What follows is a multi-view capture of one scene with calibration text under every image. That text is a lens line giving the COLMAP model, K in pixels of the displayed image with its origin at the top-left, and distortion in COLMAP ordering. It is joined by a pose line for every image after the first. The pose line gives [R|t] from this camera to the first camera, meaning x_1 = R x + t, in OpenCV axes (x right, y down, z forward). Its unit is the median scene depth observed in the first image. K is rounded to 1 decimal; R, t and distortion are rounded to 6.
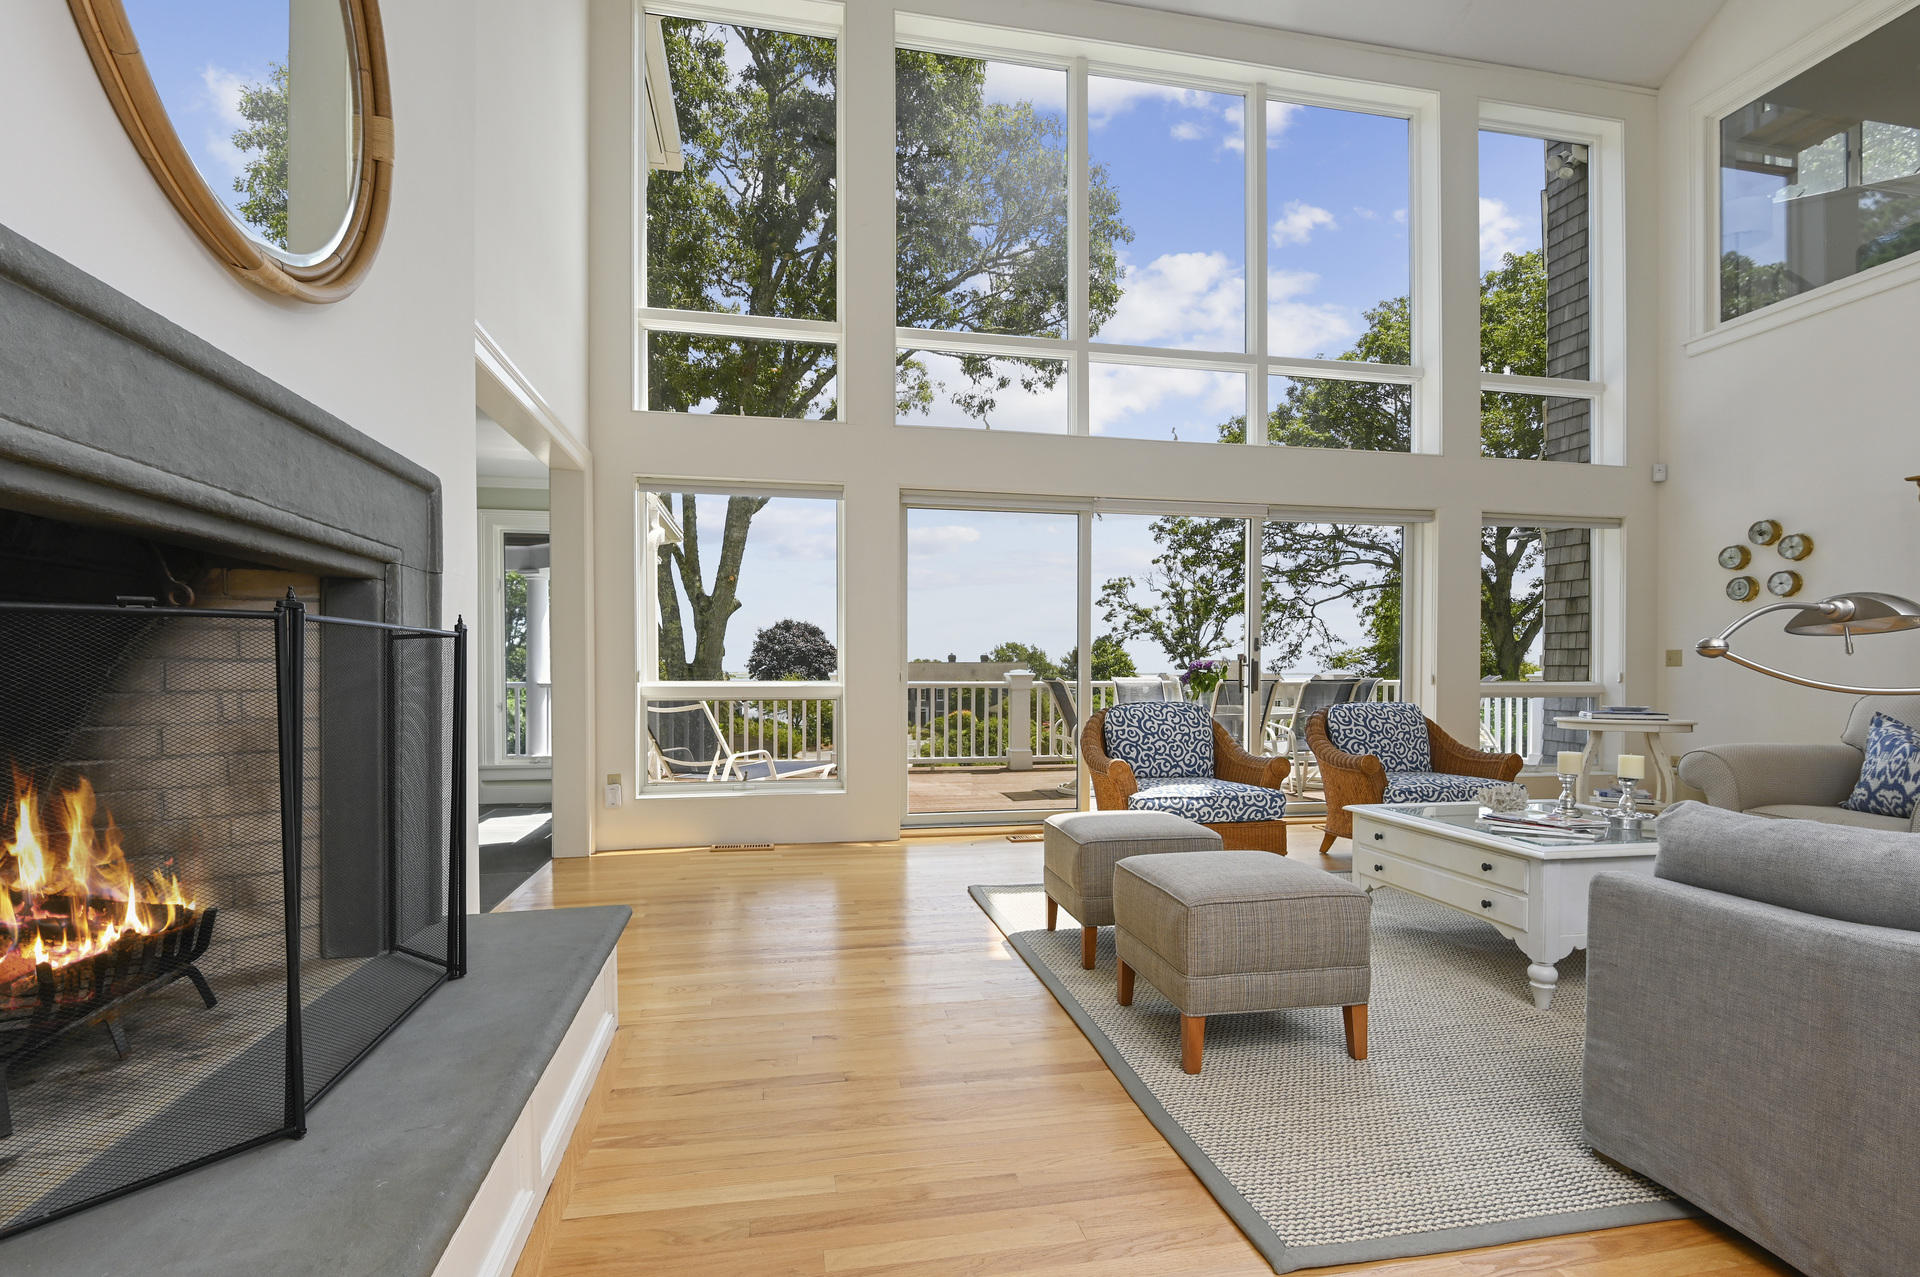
lens RADIAL K [[907.6, 0, 960.9], [0, 907.6, 658.5], [0, 0, 1]] dist [-0.000007, -0.000050]
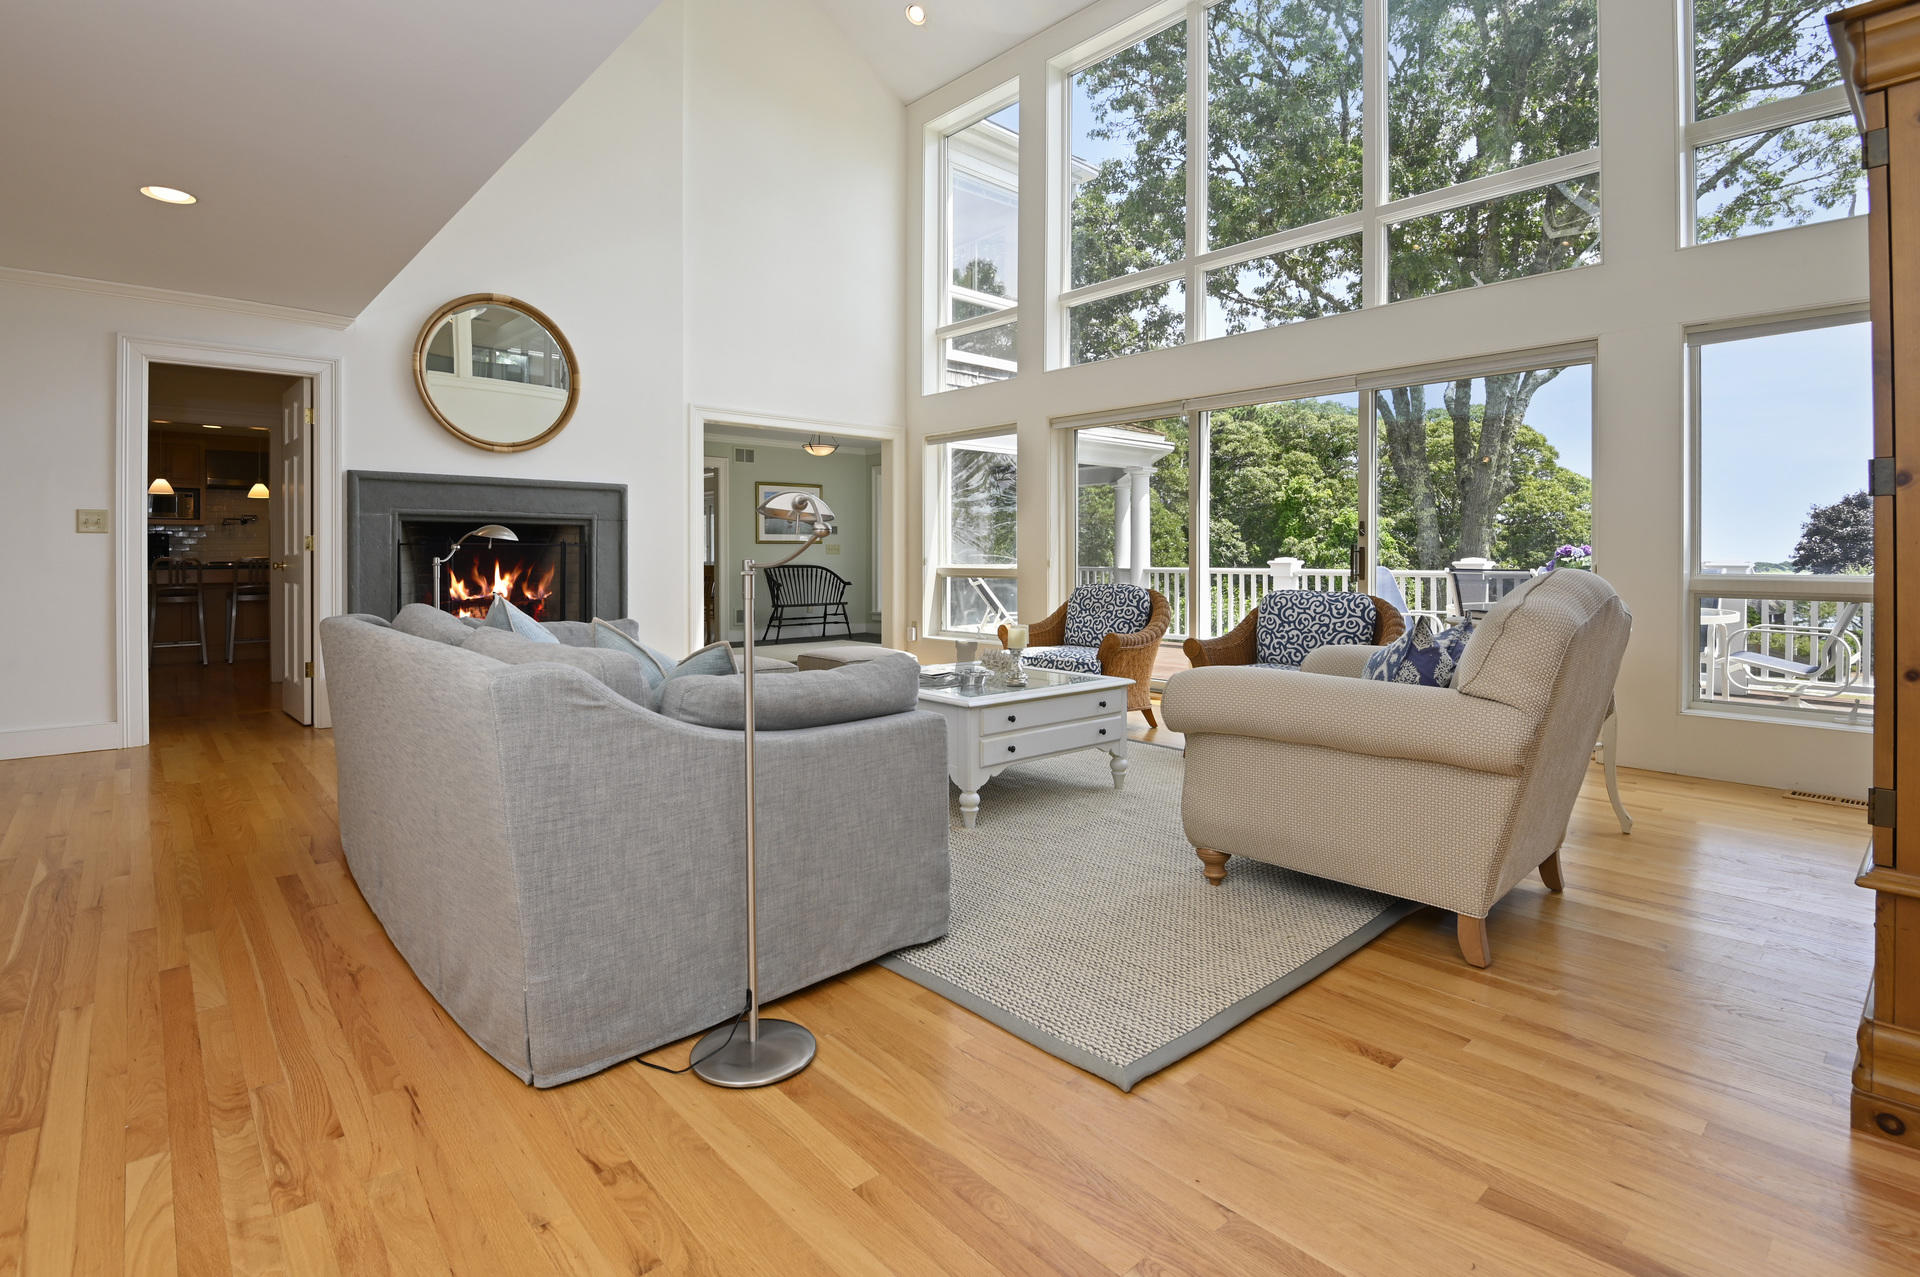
lens RADIAL K [[919.4, 0, 961.5], [0, 919.4, 553.5], [0, 0, 1]] dist [0.000652, 0.000011]
pose [[0.506786, -0.001392, -0.862071, 0.300975], [0.006355, 0.999978, 0.002121, 0.000939], [0.862048, -0.006554, 0.506783, 0.060250]]
